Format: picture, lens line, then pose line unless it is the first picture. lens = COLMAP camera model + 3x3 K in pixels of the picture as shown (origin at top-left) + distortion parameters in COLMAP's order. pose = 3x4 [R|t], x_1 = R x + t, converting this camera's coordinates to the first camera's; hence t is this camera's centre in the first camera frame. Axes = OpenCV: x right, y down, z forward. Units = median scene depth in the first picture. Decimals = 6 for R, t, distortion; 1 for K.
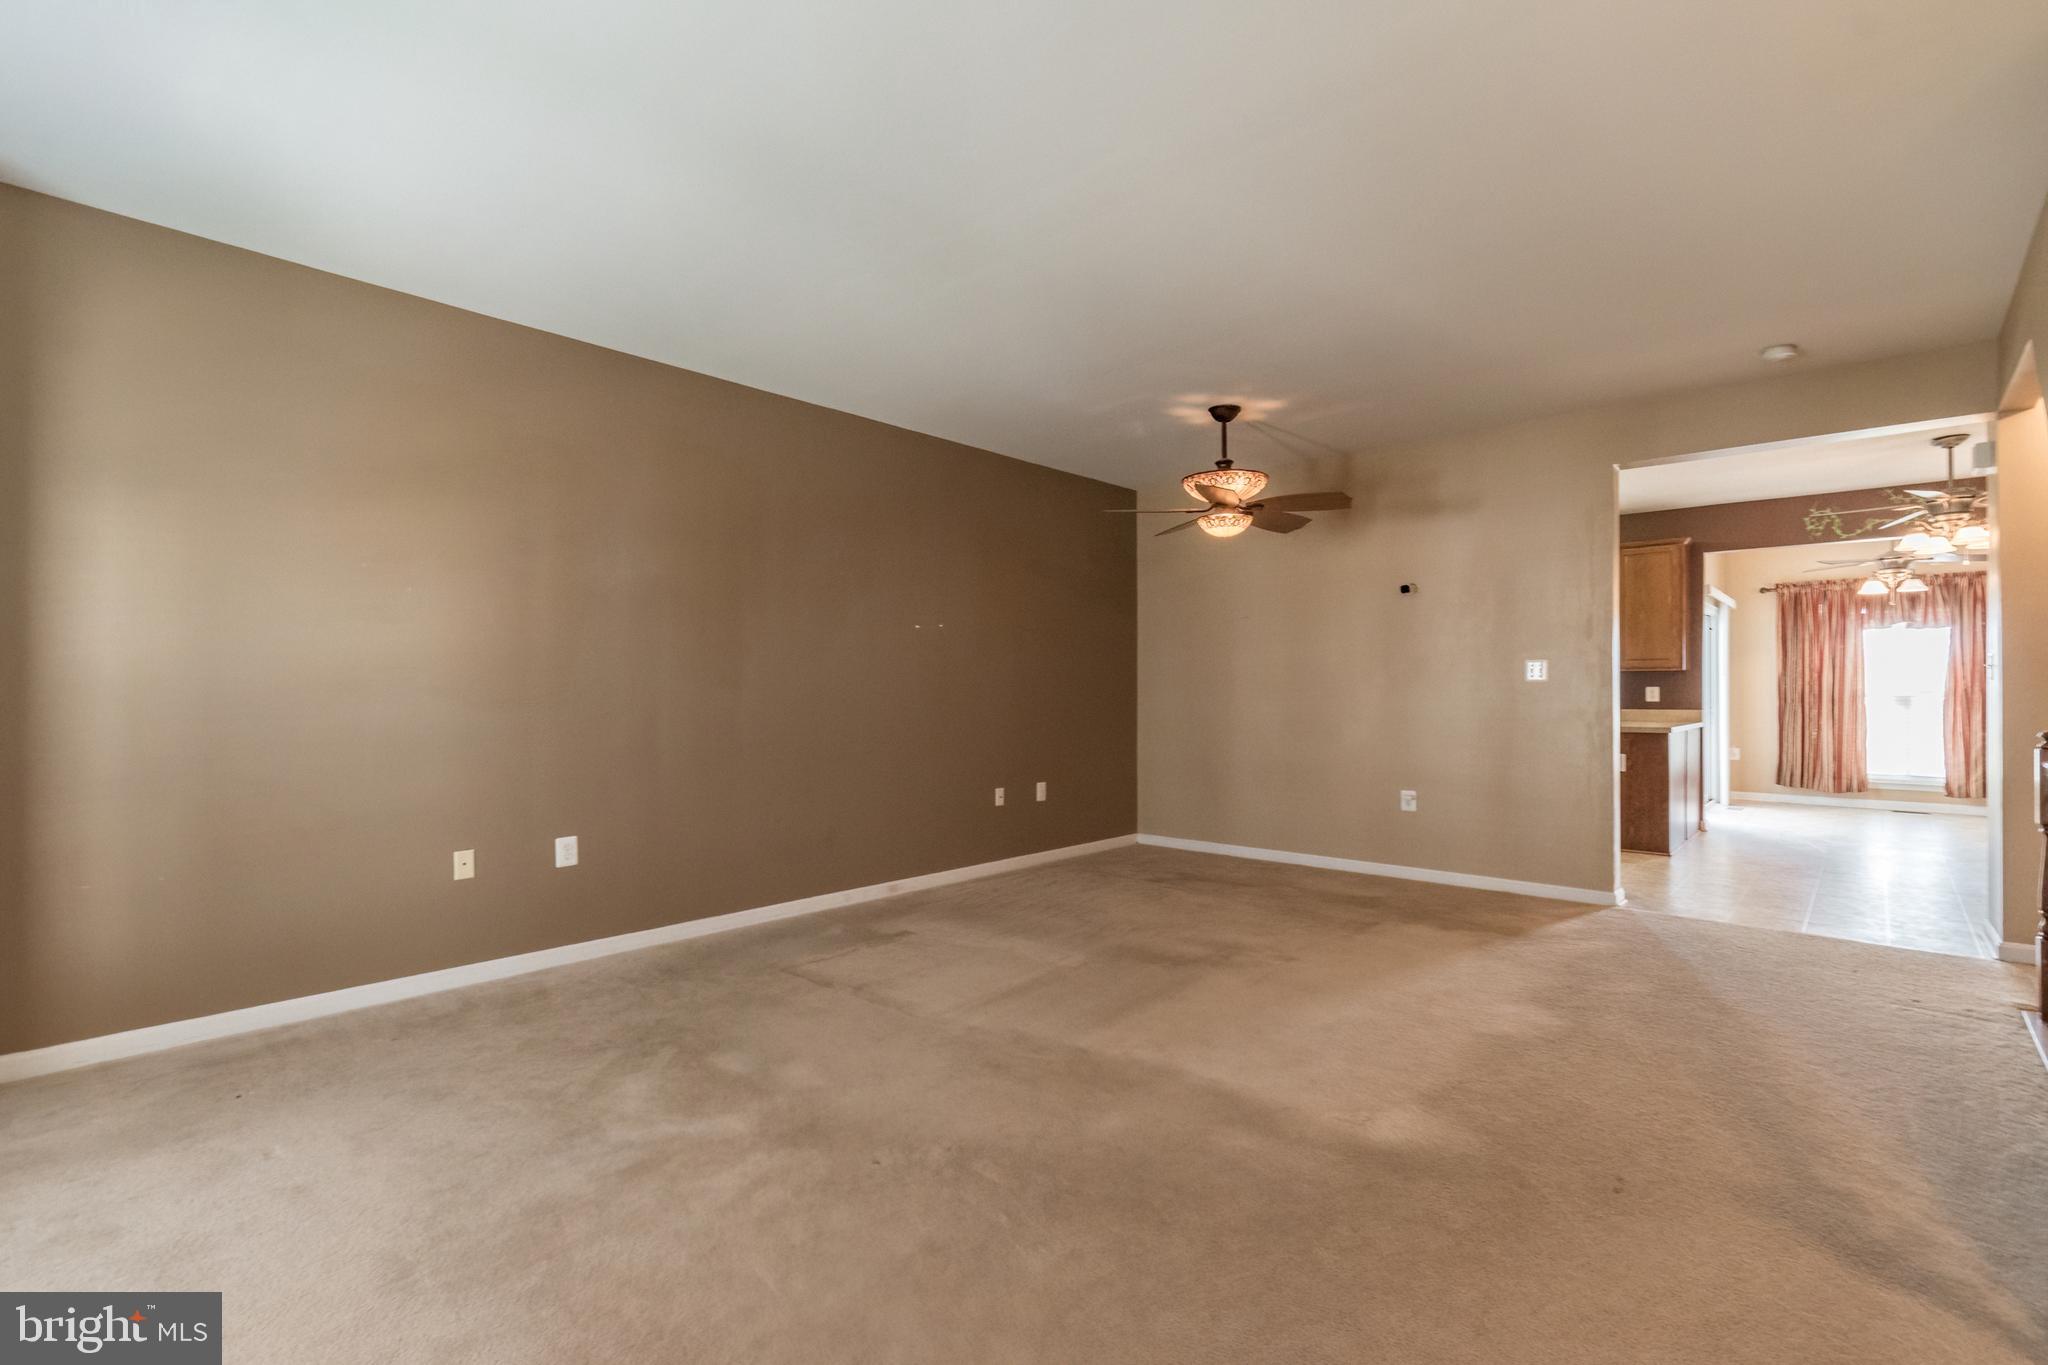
lens RADIAL K [[926.0, 0, 1031.1], [0, 926.0, 696.5], [0, 0, 1]] dist [0.005581, 0.000234]
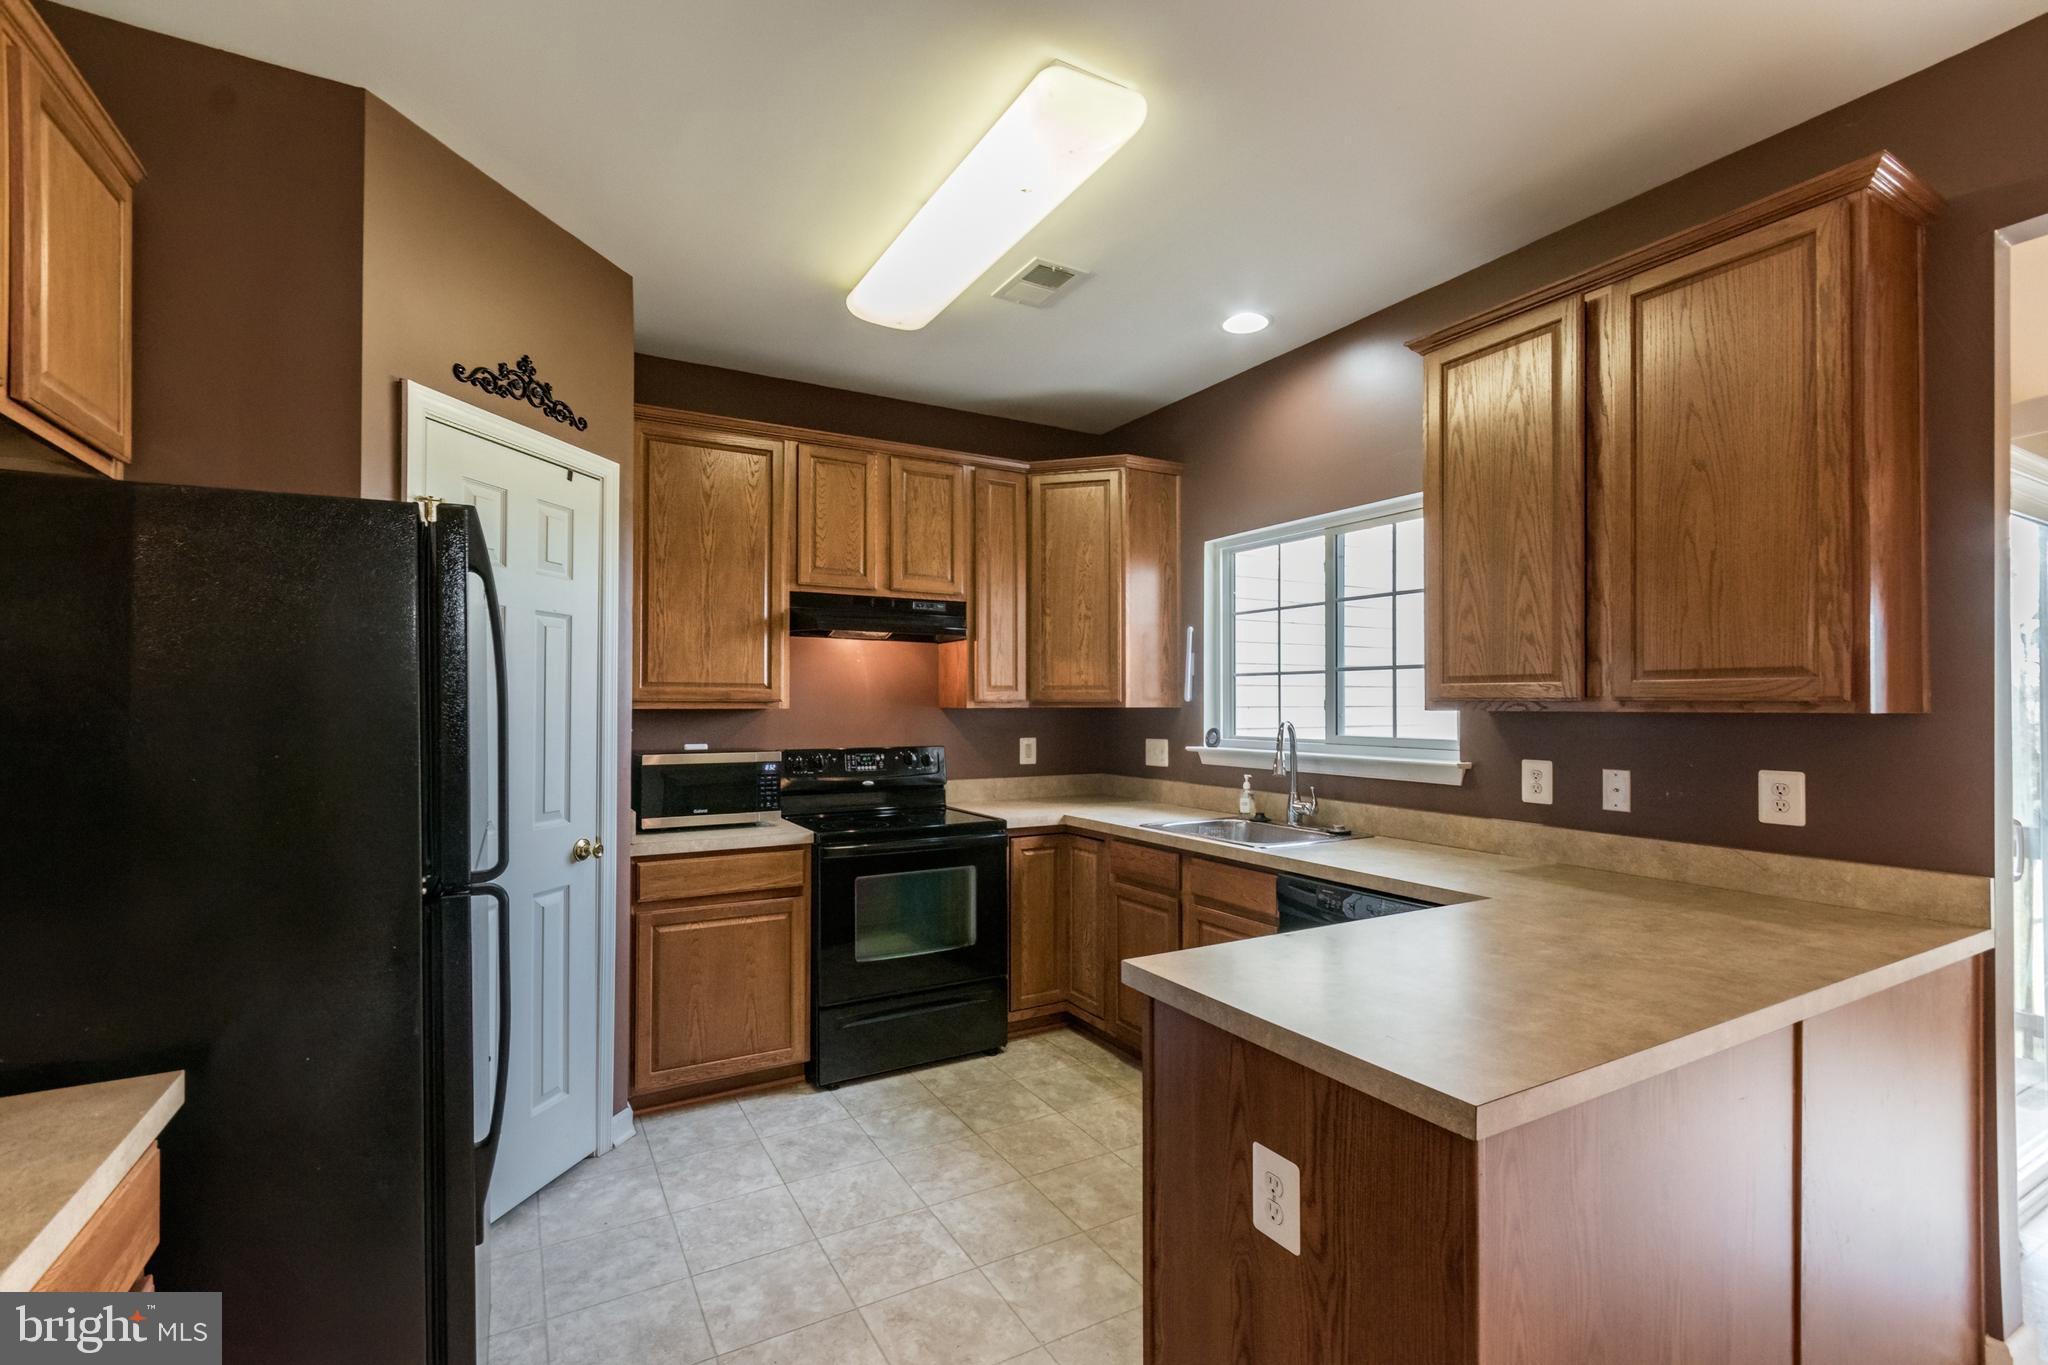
lens RADIAL K [[899.9, 0, 1015.9], [0, 899.9, 695.4], [0, 0, 1]] dist [-0.000796, -0.000305]
pose [[0.950500, -0.001368, -0.310722, 0.533132], [-0.003317, 0.999889, -0.014548, -0.027969], [0.310707, 0.014858, 0.950390, 0.672014]]
